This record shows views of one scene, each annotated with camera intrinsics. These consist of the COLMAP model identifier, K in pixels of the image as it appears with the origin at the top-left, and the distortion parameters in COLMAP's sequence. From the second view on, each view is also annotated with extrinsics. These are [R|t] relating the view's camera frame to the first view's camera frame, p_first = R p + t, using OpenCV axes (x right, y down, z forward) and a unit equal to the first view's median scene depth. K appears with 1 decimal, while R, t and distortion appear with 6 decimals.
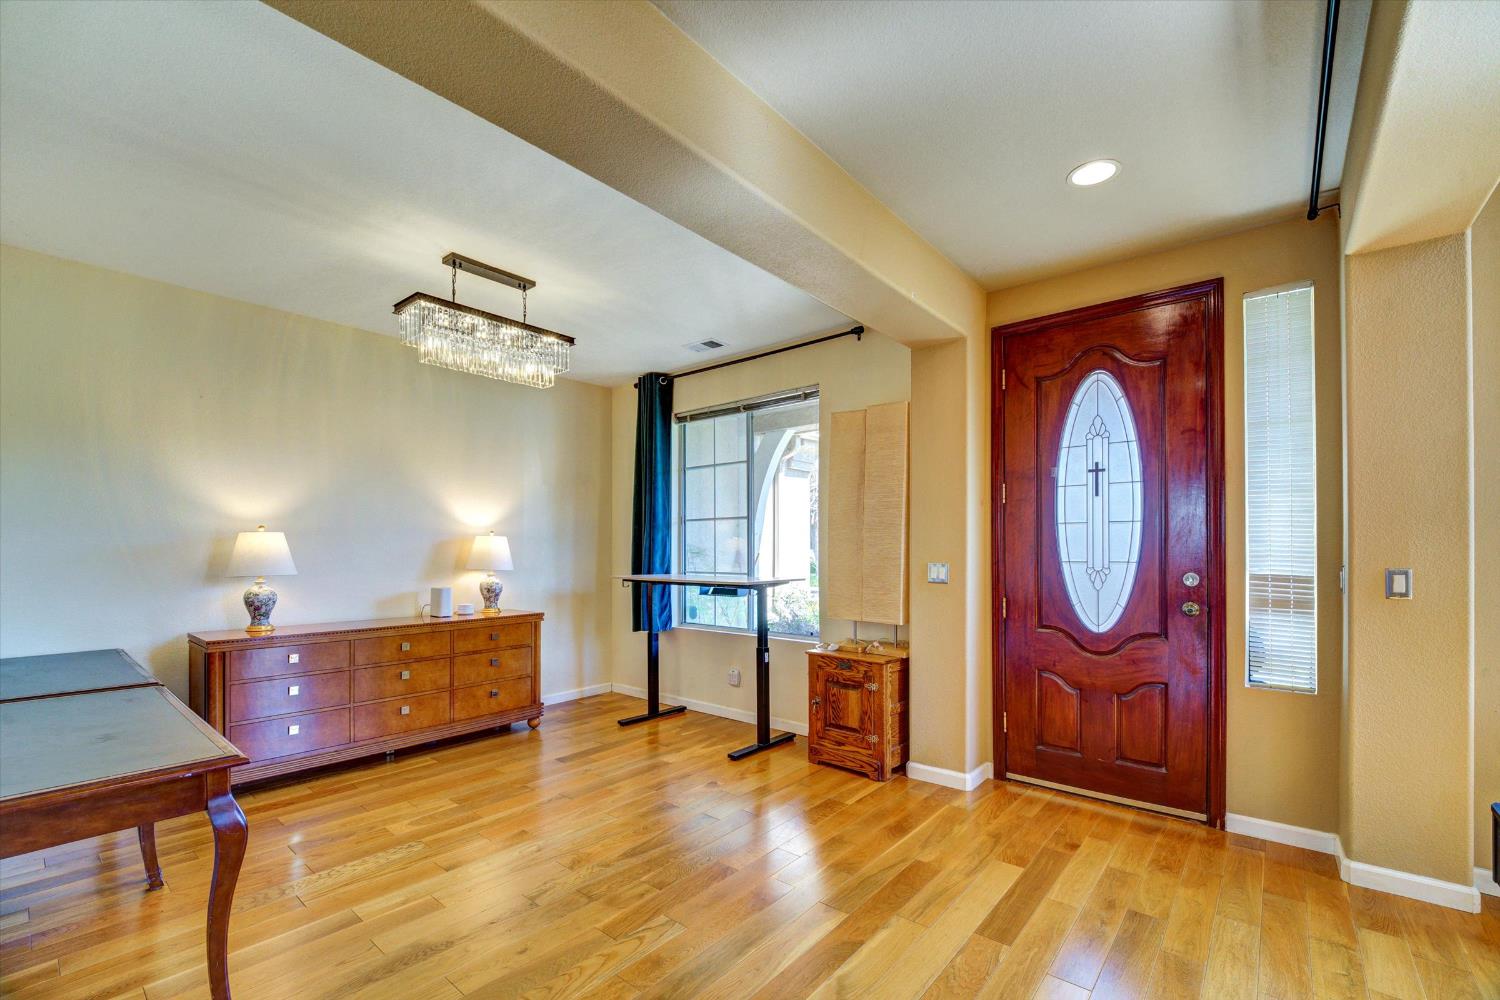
lens RADIAL K [[637.2, 0, 750.3], [0, 637.2, 550.6], [0, 0, 1]] dist [0.002356, -0.000843]
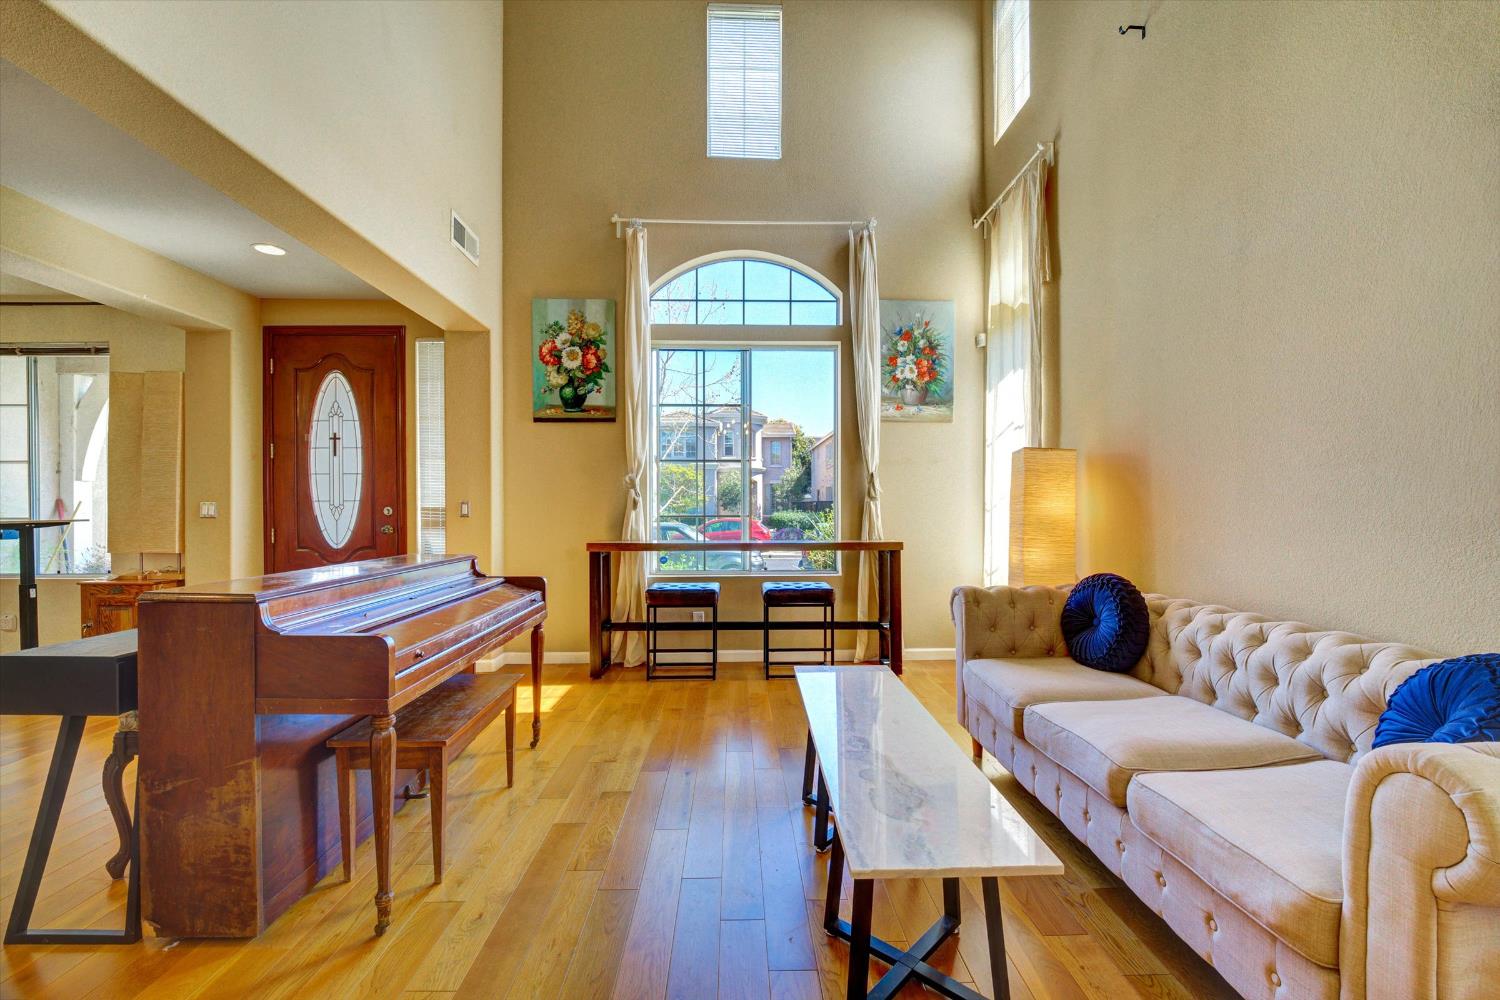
lens RADIAL K [[637.2, 0, 739.4], [0, 637.2, 514.3], [0, 0, 1]] dist [0.002356, -0.000843]
pose [[0.767403, -0.007408, 0.641123, 0.305364], [0.004983, 0.999972, 0.005590, 0.044123], [-0.641146, -0.001095, 0.767418, -0.704862]]
